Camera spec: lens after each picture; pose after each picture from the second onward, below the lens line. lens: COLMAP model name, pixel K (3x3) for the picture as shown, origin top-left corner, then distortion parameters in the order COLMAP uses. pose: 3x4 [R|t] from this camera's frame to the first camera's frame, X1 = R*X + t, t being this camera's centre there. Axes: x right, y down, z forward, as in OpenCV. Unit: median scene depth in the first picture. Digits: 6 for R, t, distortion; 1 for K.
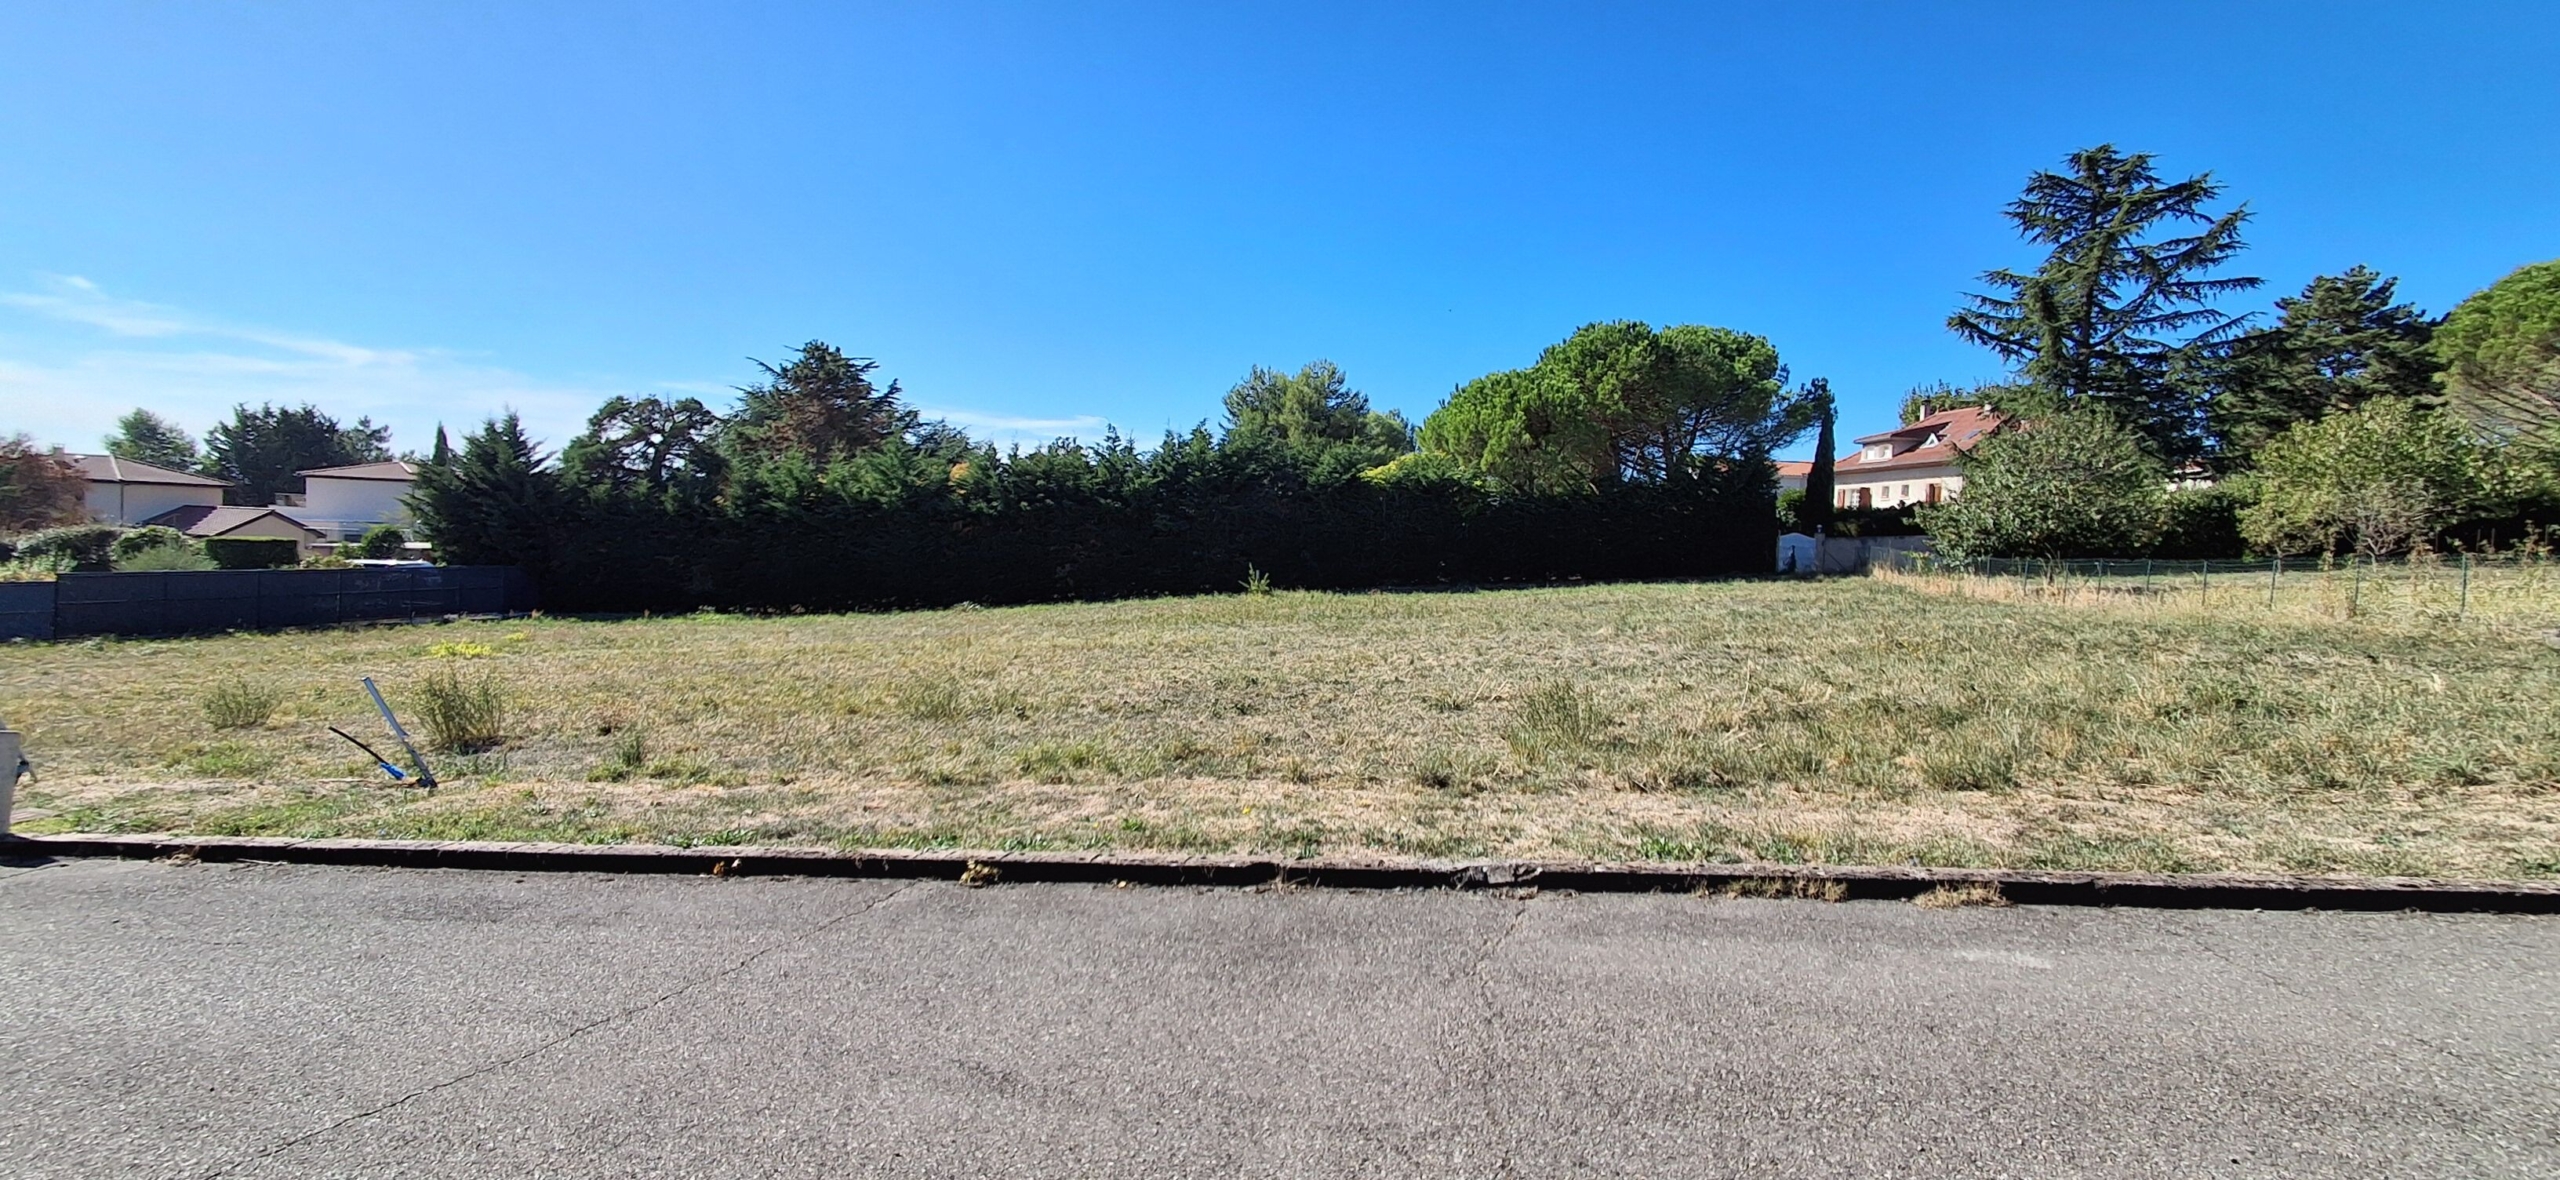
lens RADIAL K [[1181.5, 0, 1260.0], [0, 1181.5, 599.7], [0, 0, 1]] dist [-0.010904, 0.013048]
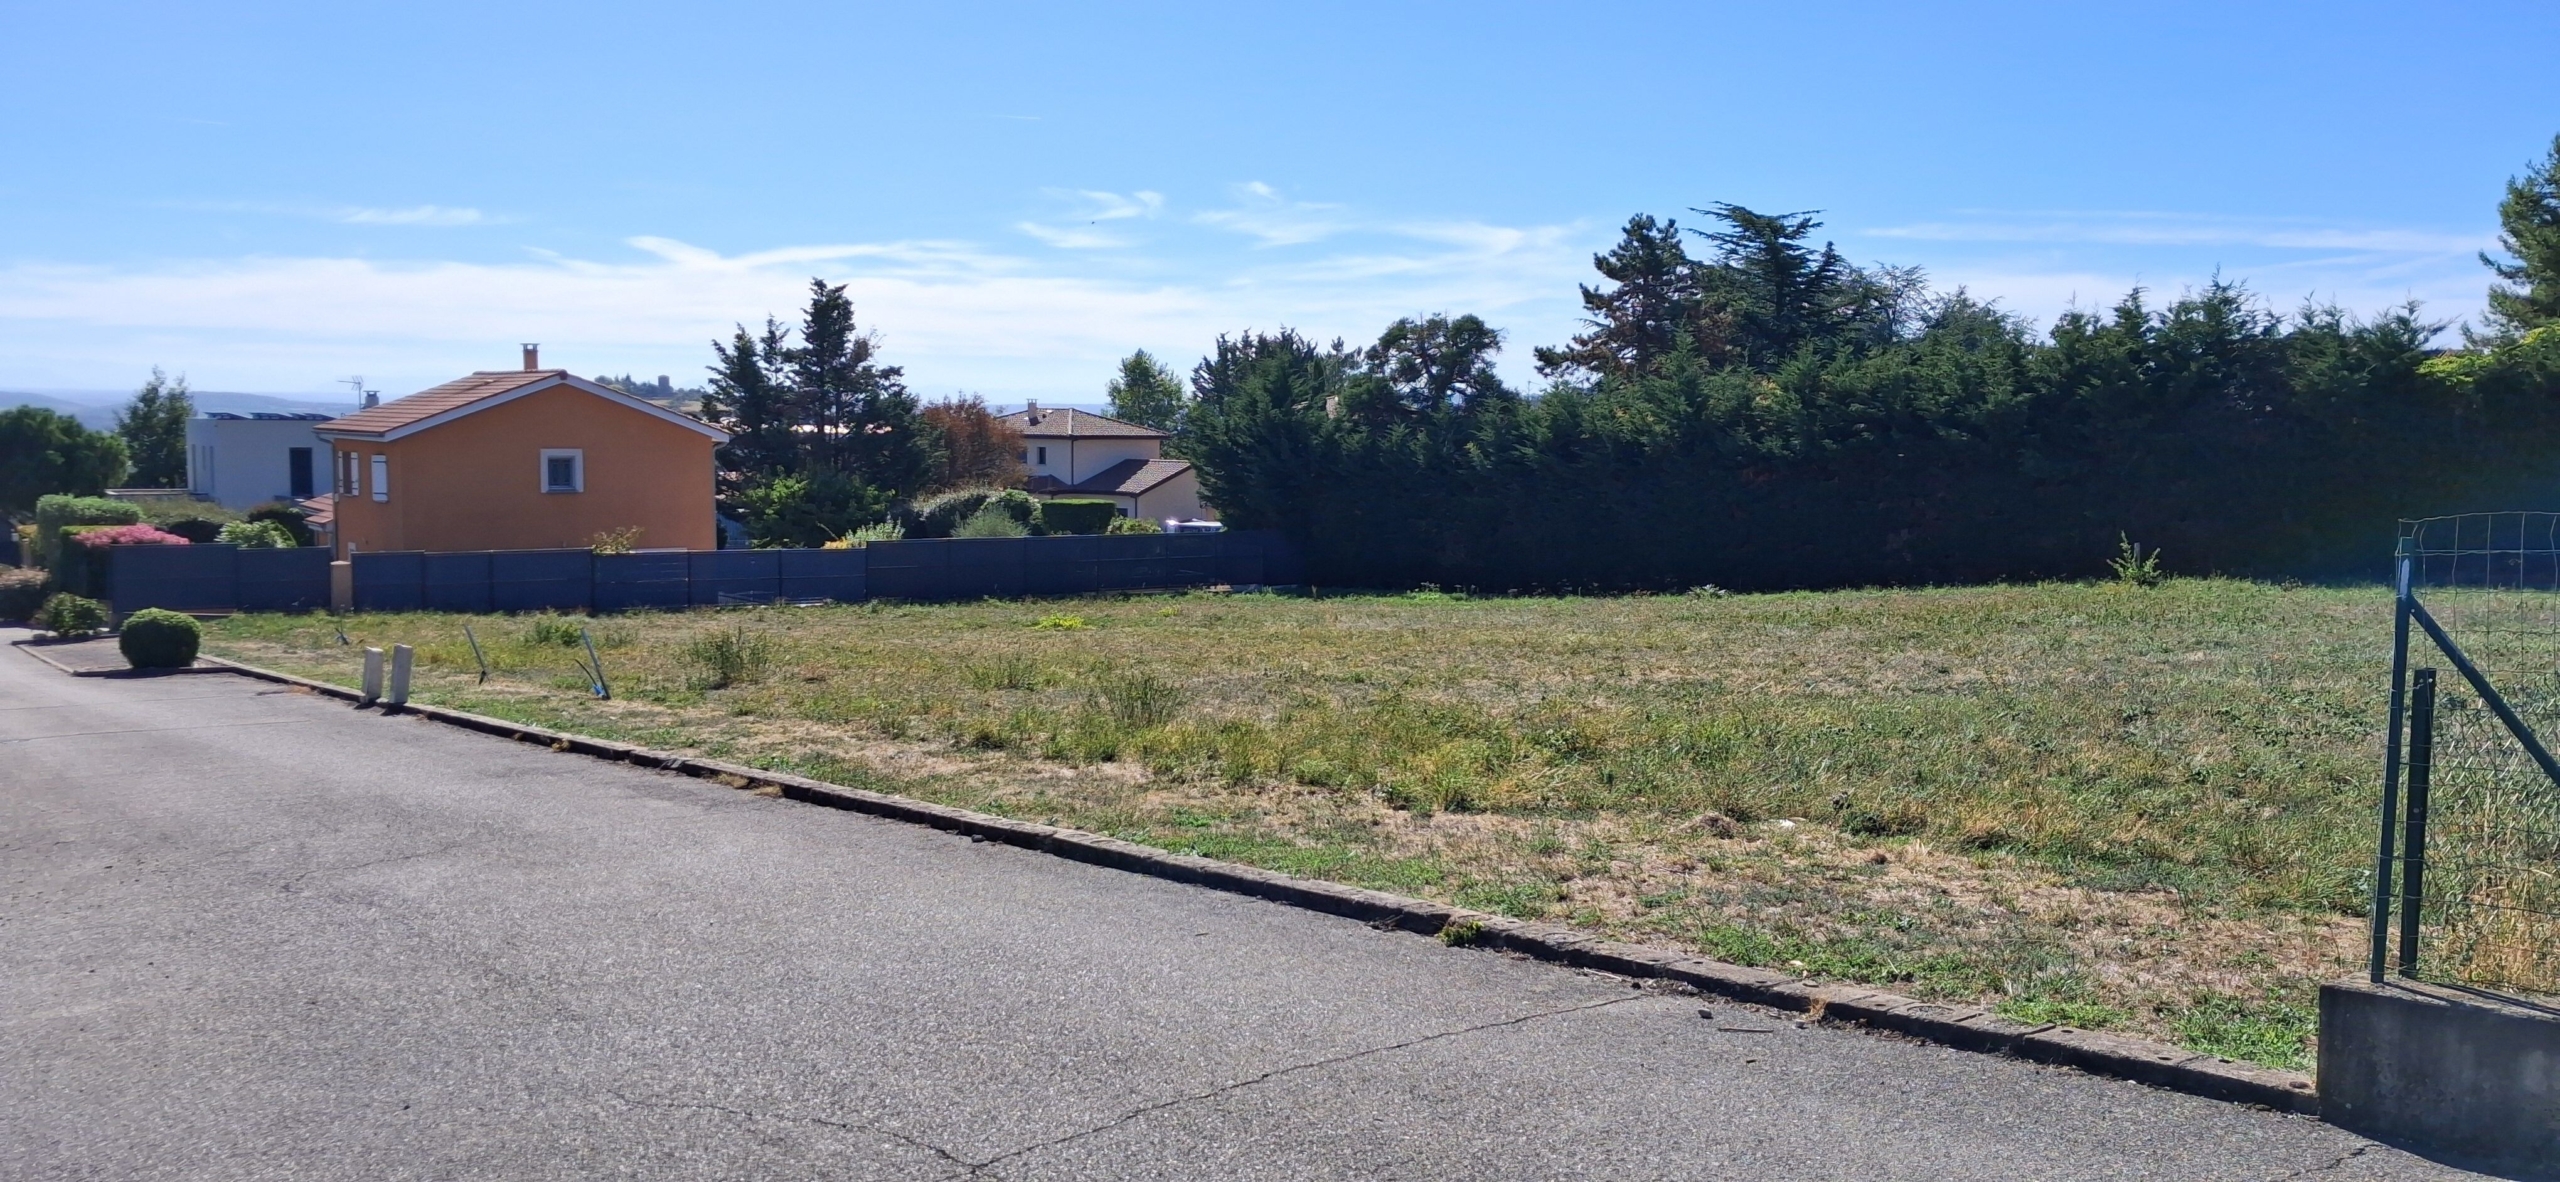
lens RADIAL K [[2018.3, 0, 1265.2], [0, 2018.3, 591.8], [0, 0, 1]] dist [0.034180, -0.071243]
pose [[0.723582, 0.021284, -0.689910, 0.319892], [-0.015920, 0.999773, 0.014146, -0.006480], [0.690055, 0.000748, 0.723757, -0.037251]]
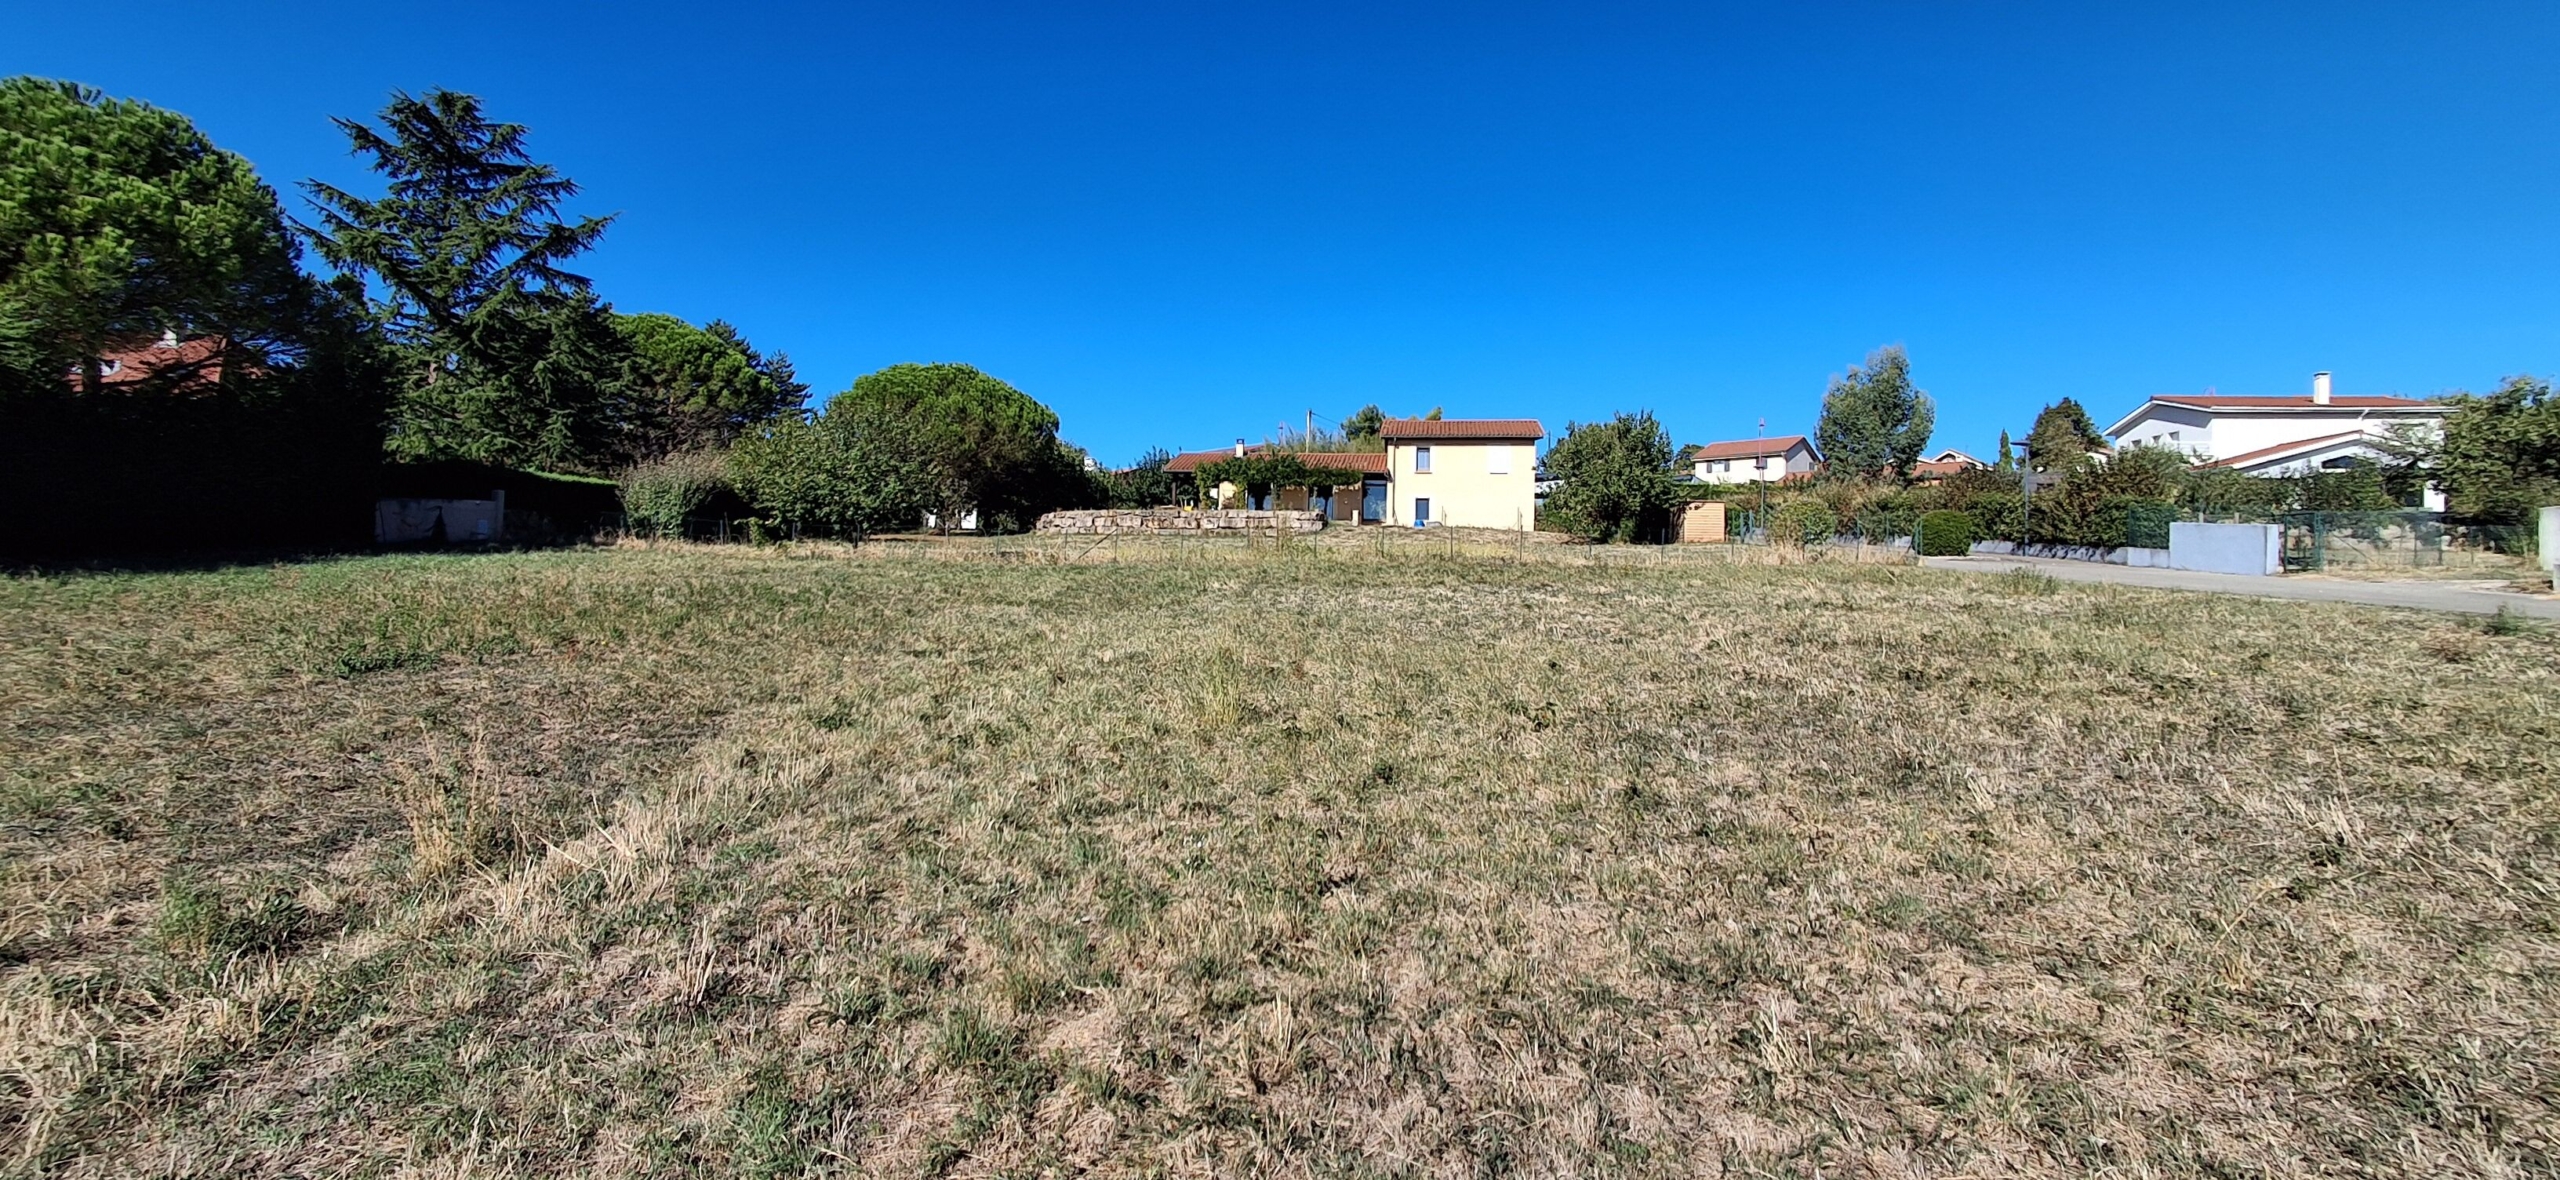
lens RADIAL K [[1181.5, 0, 1280.1], [0, 1181.5, 585.9], [0, 0, 1]] dist [-0.010904, 0.013048]
pose [[-0.136447, -0.027566, 0.990264, -0.342090], [0.028223, 0.999099, 0.031701, -0.002354], [-0.990245, 0.032274, -0.135546, 0.510824]]
